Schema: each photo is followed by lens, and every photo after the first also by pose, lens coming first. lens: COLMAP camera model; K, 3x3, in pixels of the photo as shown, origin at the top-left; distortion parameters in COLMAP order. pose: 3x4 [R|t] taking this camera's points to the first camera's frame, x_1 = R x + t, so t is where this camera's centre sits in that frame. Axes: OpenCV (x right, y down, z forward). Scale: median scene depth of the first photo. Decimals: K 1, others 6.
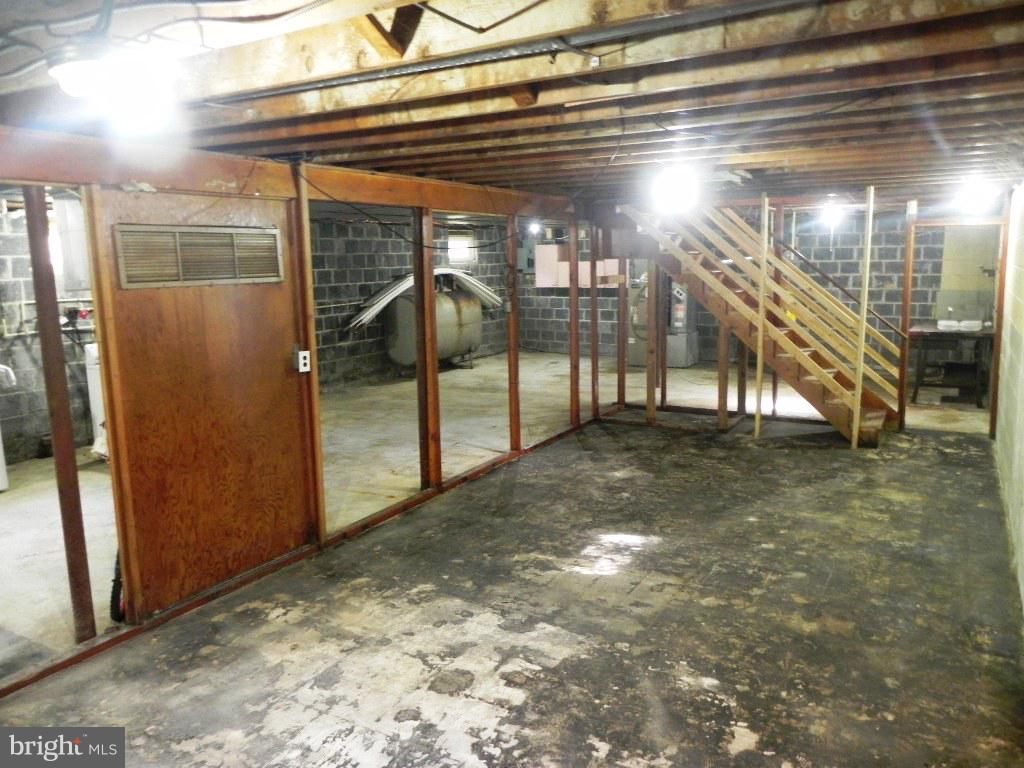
lens RADIAL K [[770.5, 0, 518.7], [0, 770.5, 388.4], [0, 0, 1]] dist [-0.002662, -0.019453]
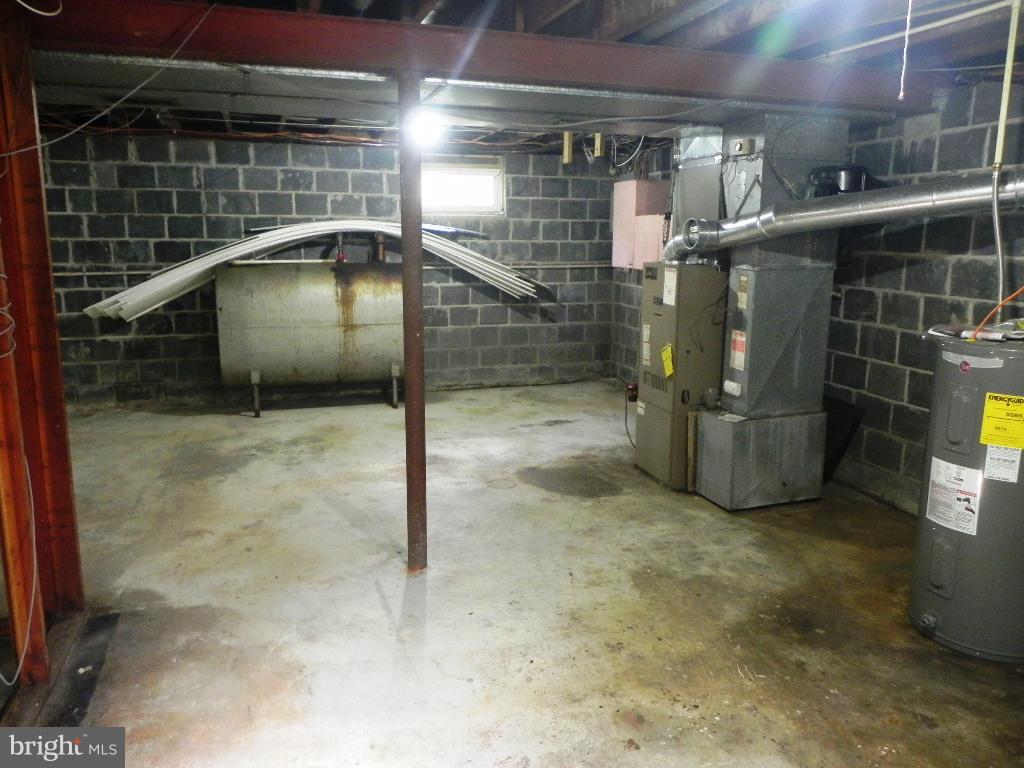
lens RADIAL K [[770.5, 0, 521.0], [0, 770.5, 379.1], [0, 0, 1]] dist [-0.002662, -0.019453]
pose [[0.748612, 0.146887, -0.646532, 1.041681], [-0.132688, 0.988614, 0.070967, -0.284008], [0.649595, 0.032661, 0.759579, 1.909150]]
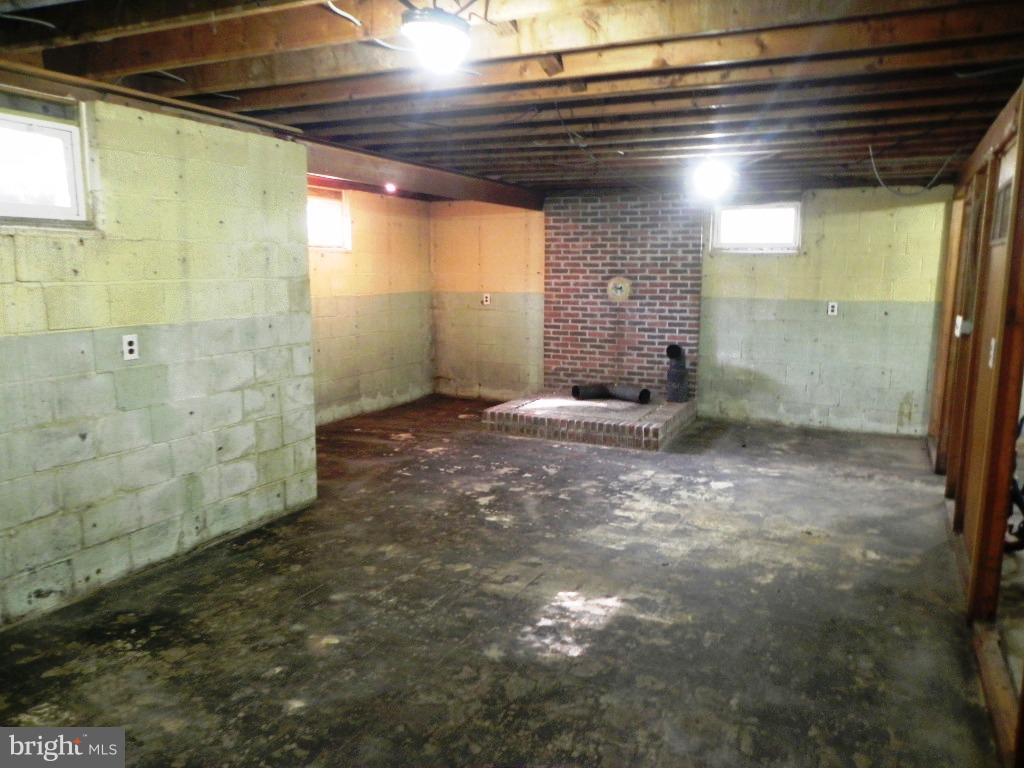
lens RADIAL K [[770.5, 0, 524.8], [0, 770.5, 382.4], [0, 0, 1]] dist [-0.002662, -0.019453]
pose [[-0.996401, 0.023326, -0.081497, 0.231283], [-0.003546, 0.949086, 0.314997, -0.252219], [0.084695, 0.314152, -0.945587, 1.789009]]
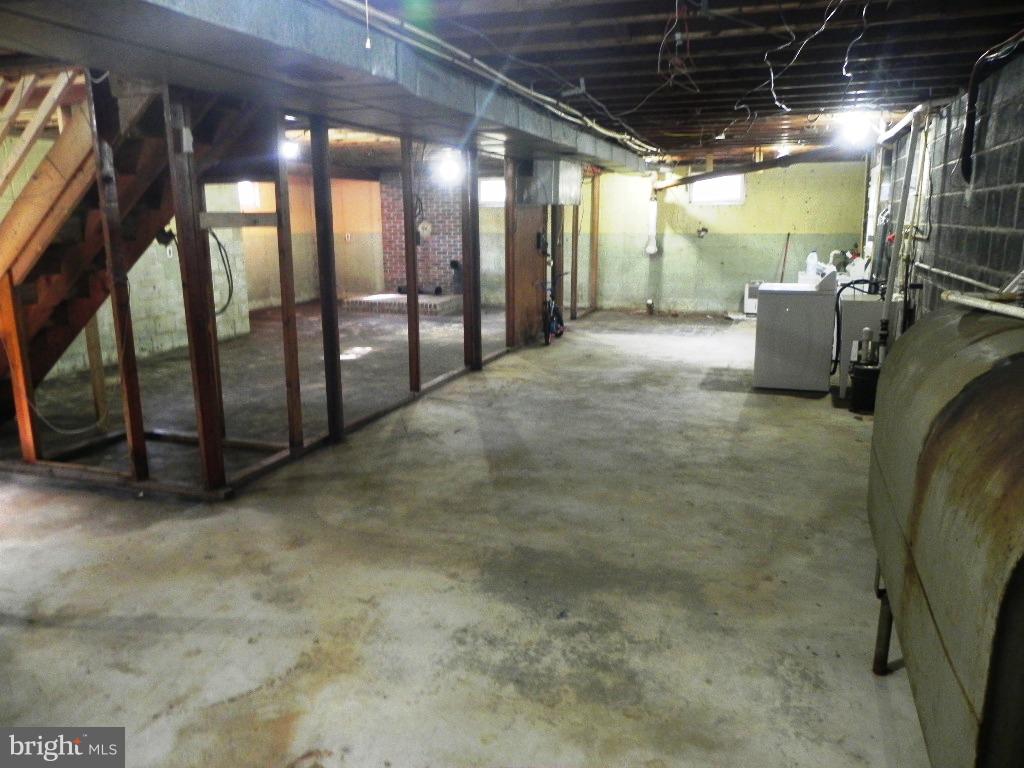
lens RADIAL K [[770.5, 0, 521.9], [0, 770.5, 379.7], [0, 0, 1]] dist [-0.002662, -0.019453]
pose [[-0.981132, 0.061725, -0.183222, 0.069604], [-0.010711, 0.928860, 0.370276, -0.477196], [0.193043, 0.365252, -0.910673, 3.142478]]
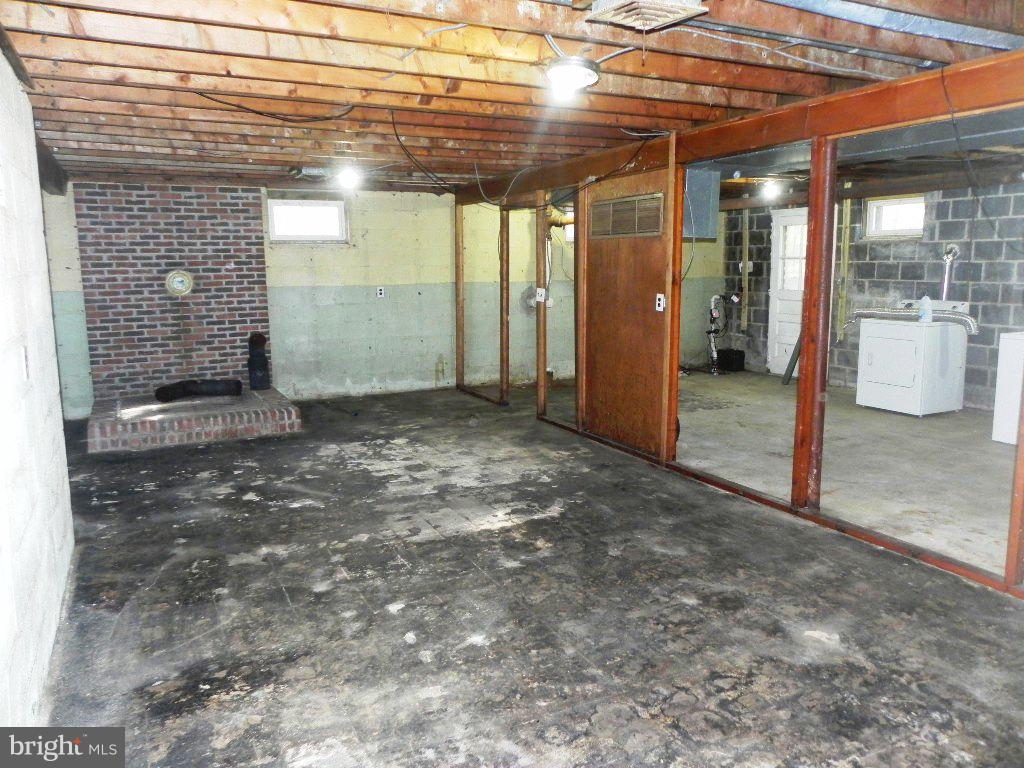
lens RADIAL K [[770.5, 0, 525.8], [0, 770.5, 382.8], [0, 0, 1]] dist [-0.002662, -0.019453]
pose [[-0.548604, 0.151603, -0.822223, 0.916696], [-0.123076, 0.958066, 0.258769, -0.217201], [0.826974, 0.243158, -0.506940, 1.593841]]
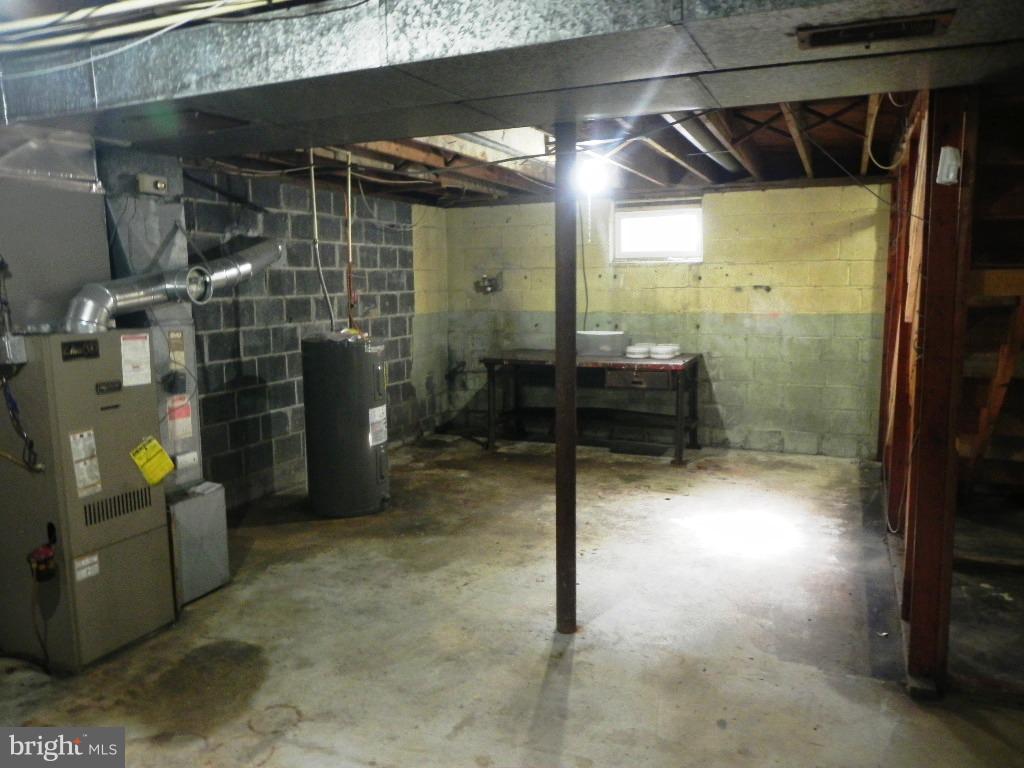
lens RADIAL K [[770.5, 0, 519.1], [0, 770.5, 382.0], [0, 0, 1]] dist [-0.002662, -0.019453]
pose [[-0.116868, -0.114693, 0.986503, -0.311599], [0.181765, 0.974062, 0.134779, -0.375227], [-0.976373, 0.195063, -0.092990, 2.553122]]
